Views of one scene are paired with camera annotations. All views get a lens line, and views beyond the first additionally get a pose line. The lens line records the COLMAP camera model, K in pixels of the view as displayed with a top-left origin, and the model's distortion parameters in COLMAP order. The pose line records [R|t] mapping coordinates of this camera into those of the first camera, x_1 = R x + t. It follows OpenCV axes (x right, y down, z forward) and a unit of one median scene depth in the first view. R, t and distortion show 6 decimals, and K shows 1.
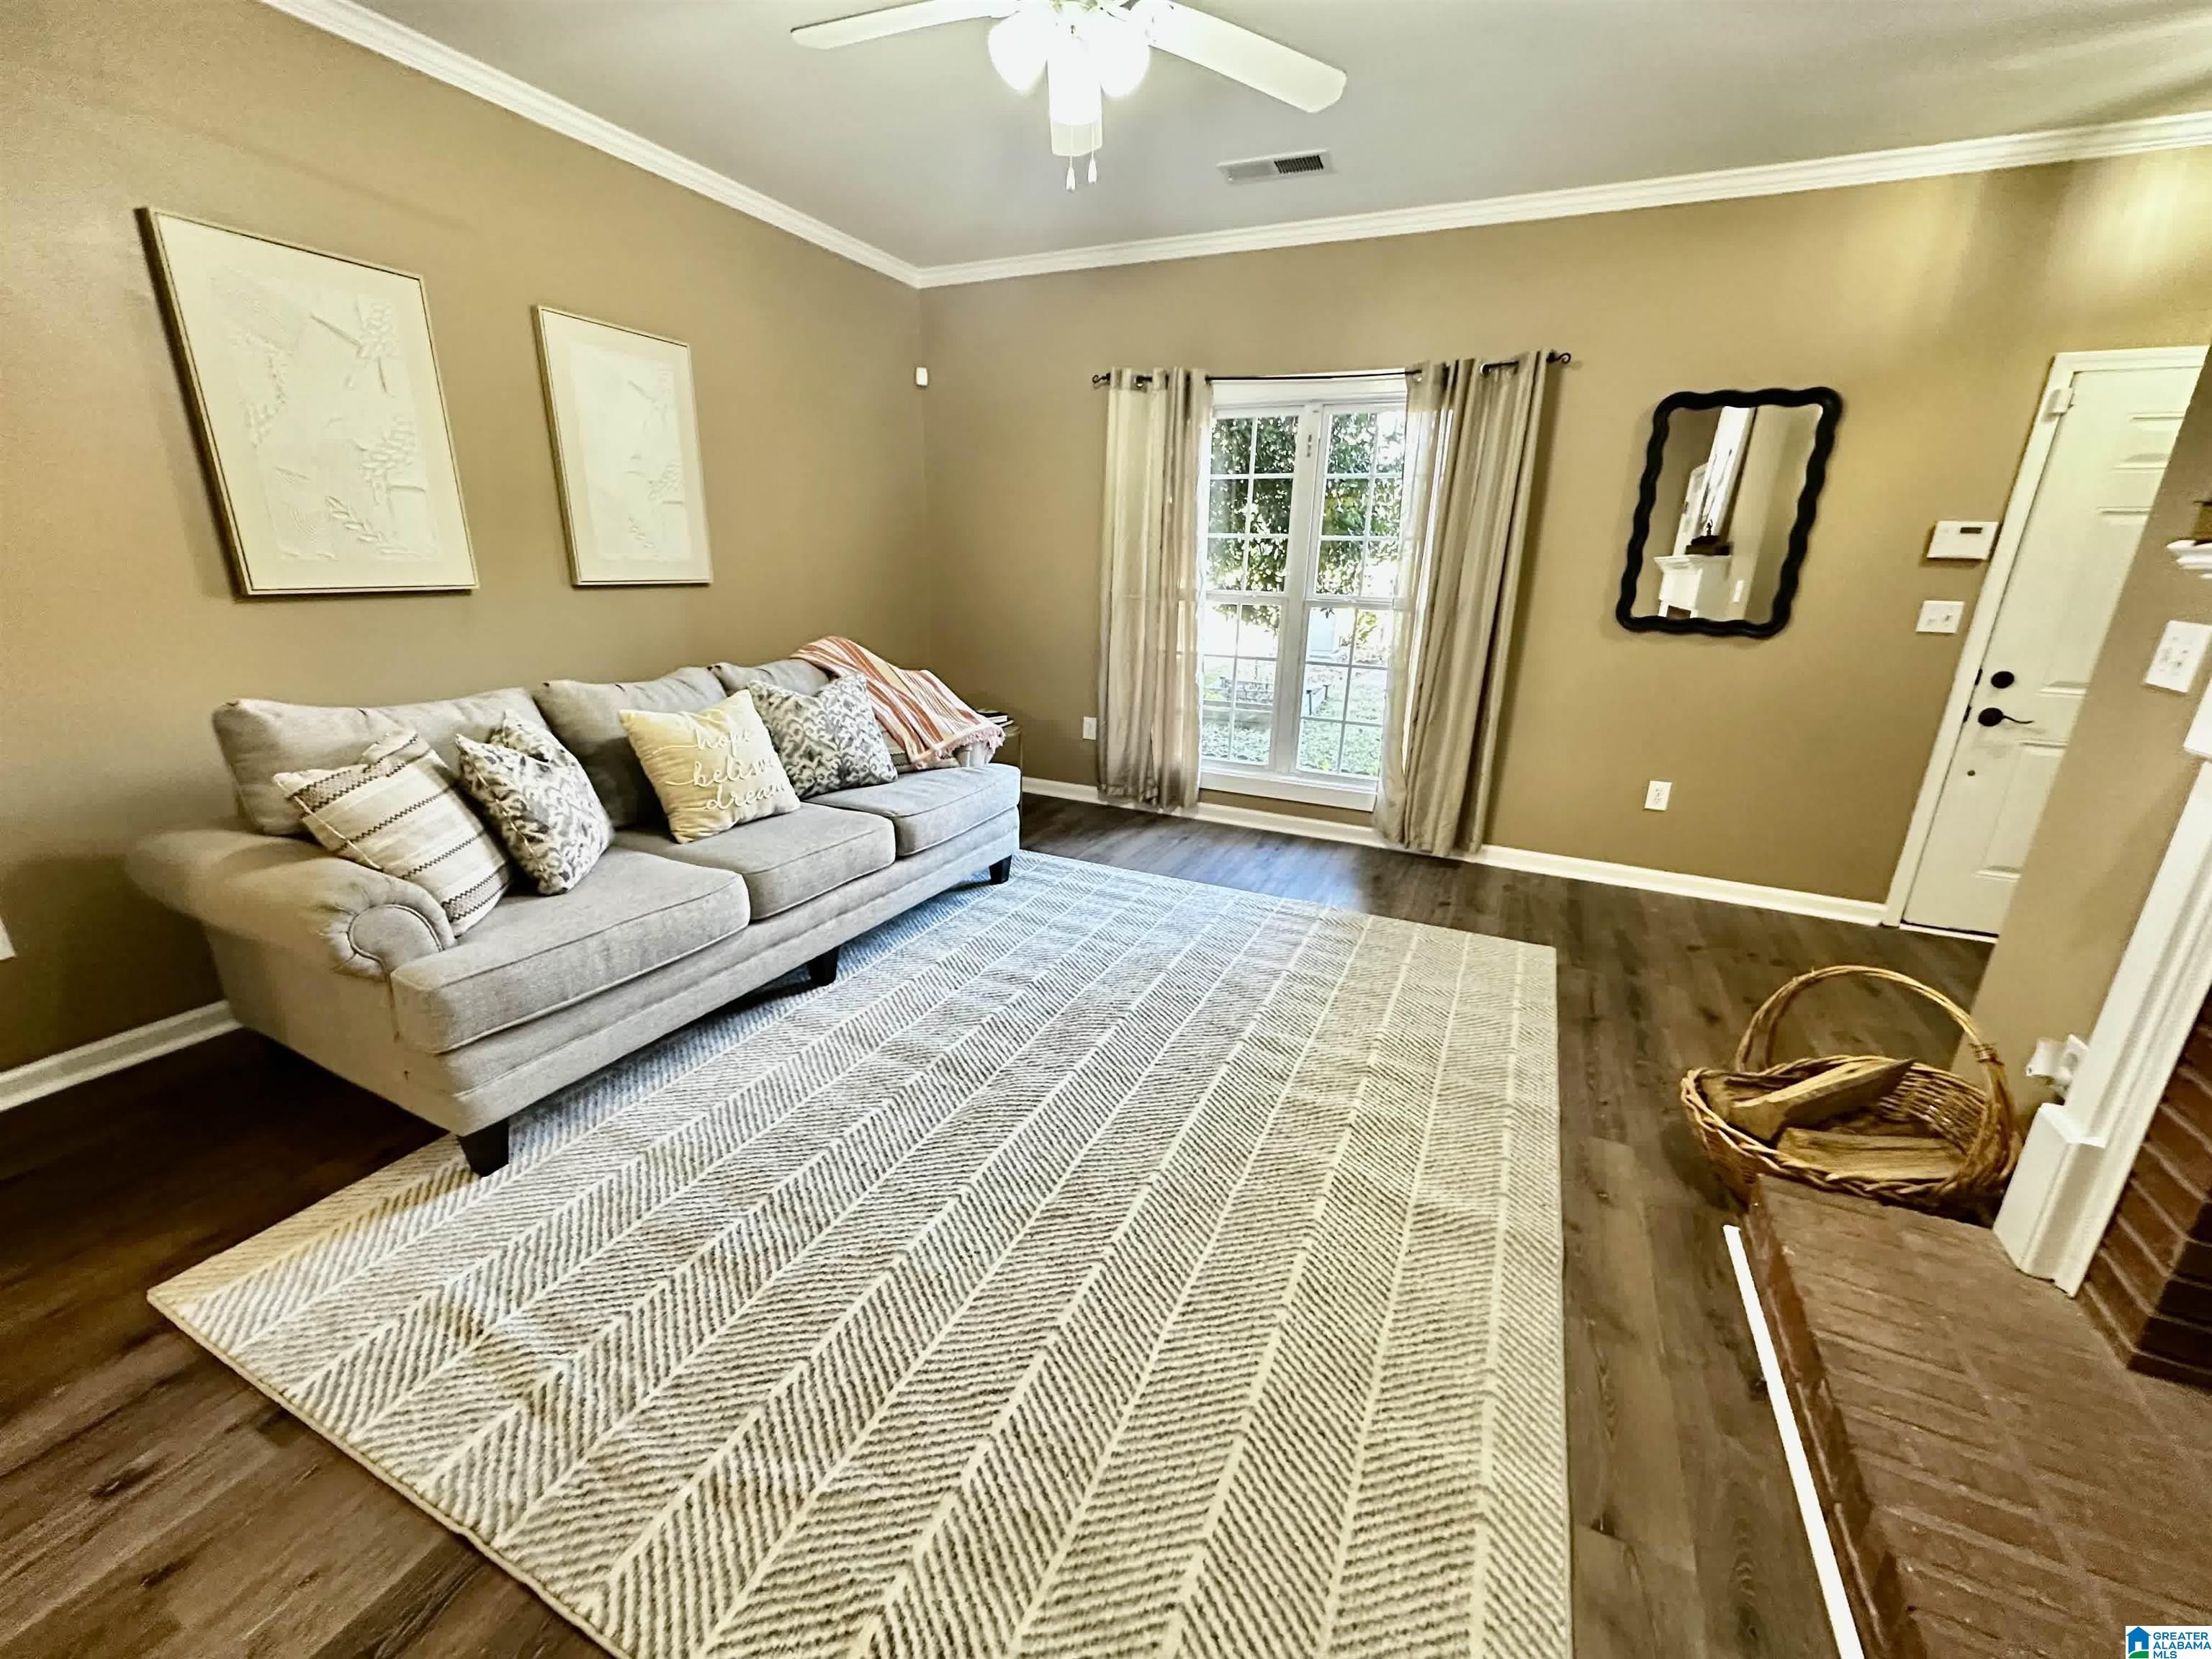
lens RADIAL K [[886.5, 0, 1106.0], [0, 886.5, 829.5], [0, 0, 1]] dist [0.000130, -0.000004]
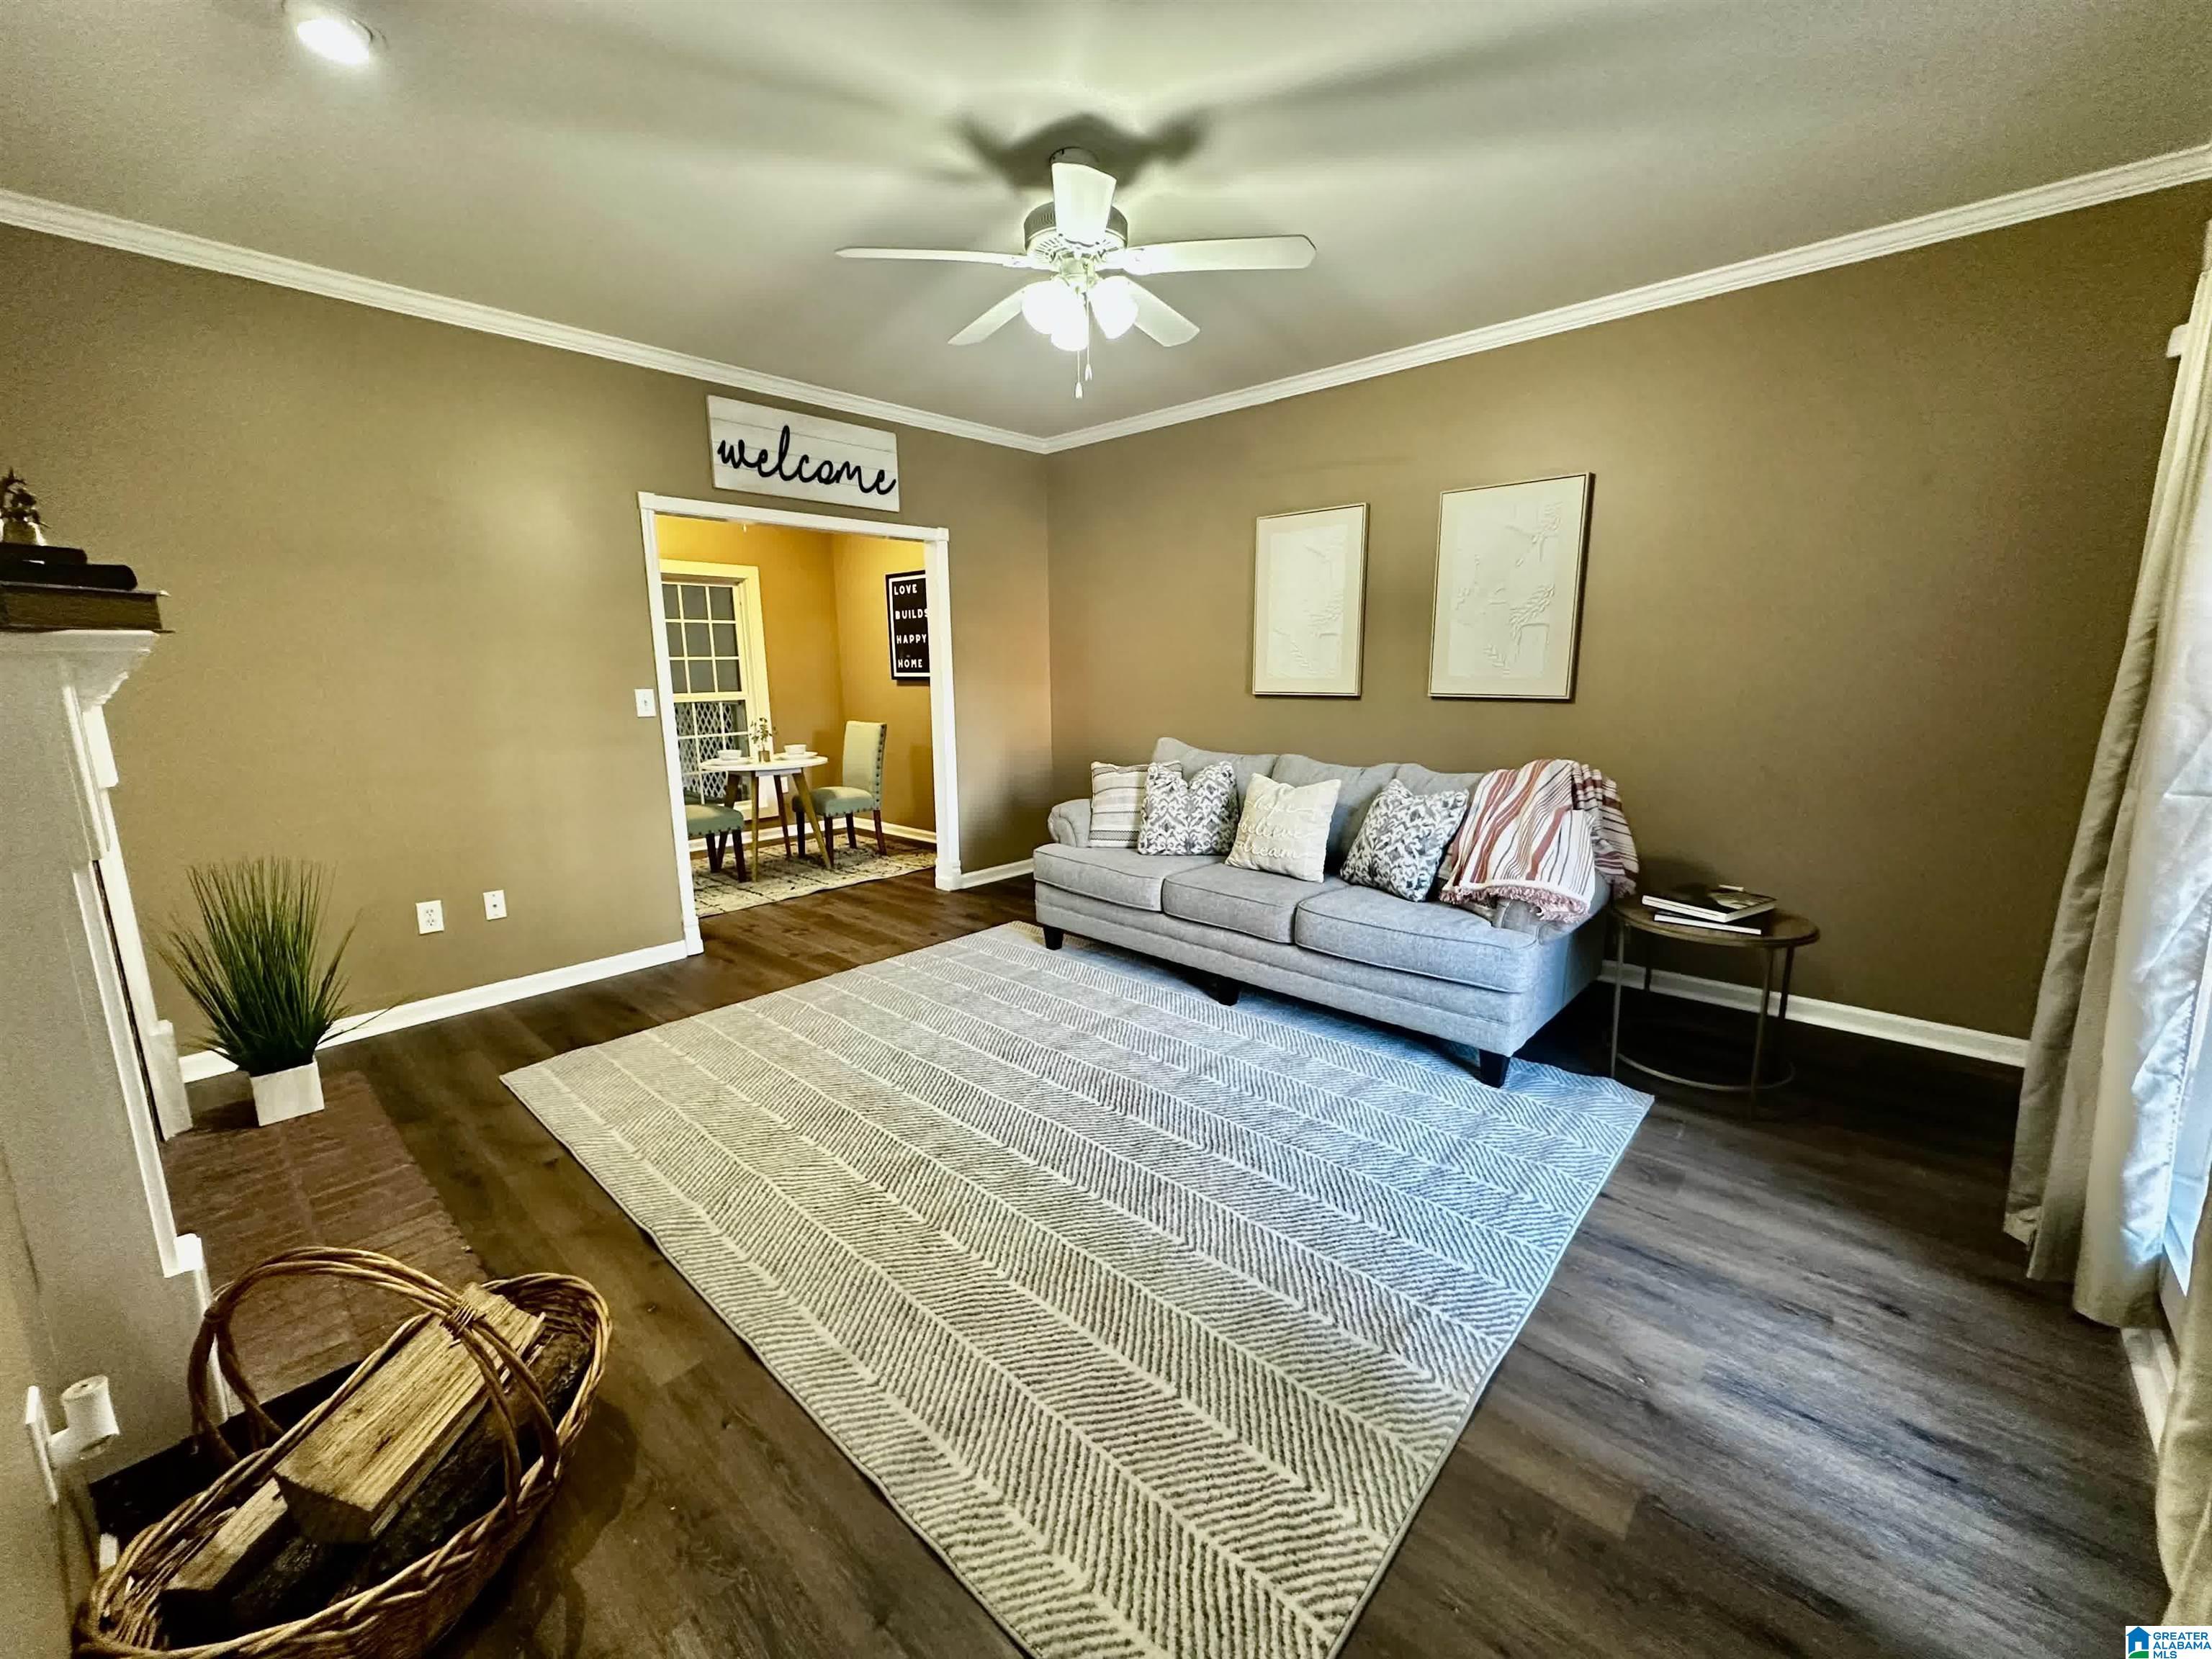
lens RADIAL K [[886.5, 0, 1106.0], [0, 886.5, 829.5], [0, 0, 1]] dist [0.000130, -0.000004]
pose [[-0.293975, 0.152895, -0.943505, 0.883266], [-0.284731, 0.928298, 0.239146, -0.307753], [0.912418, 0.338948, -0.229363, 1.060010]]
